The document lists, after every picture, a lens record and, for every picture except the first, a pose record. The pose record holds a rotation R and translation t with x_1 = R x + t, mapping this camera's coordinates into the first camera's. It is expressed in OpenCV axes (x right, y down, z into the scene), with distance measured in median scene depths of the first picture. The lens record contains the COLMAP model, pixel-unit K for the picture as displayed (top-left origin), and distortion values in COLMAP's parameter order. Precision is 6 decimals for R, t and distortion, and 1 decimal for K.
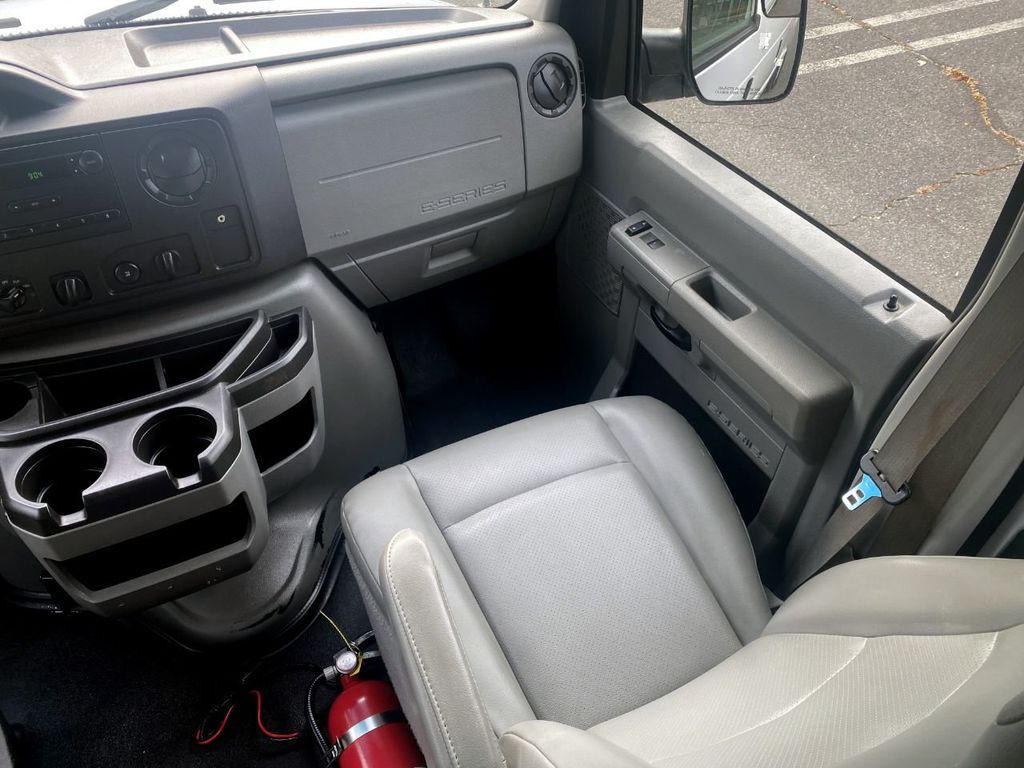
lens RADIAL K [[766.3, 0, 510.5], [0, 766.3, 382.4], [0, 0, 1]] dist [0.006096, -0.008041]
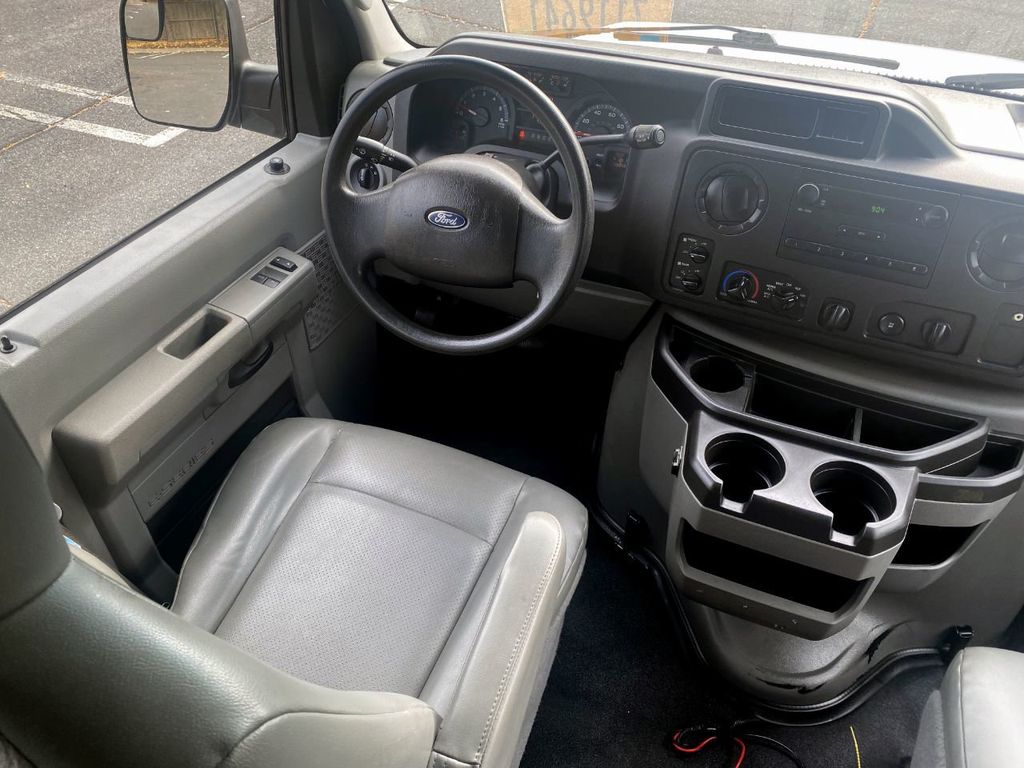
lens RADIAL K [[766.3, 0, 509.1], [0, 766.3, 385.6], [0, 0, 1]] dist [0.006096, -0.008041]
pose [[0.659537, 0.482117, -0.576692, -0.211046], [-0.512695, 0.849583, 0.123908, 0.054601], [0.549686, 0.213945, 0.807510, -0.057880]]
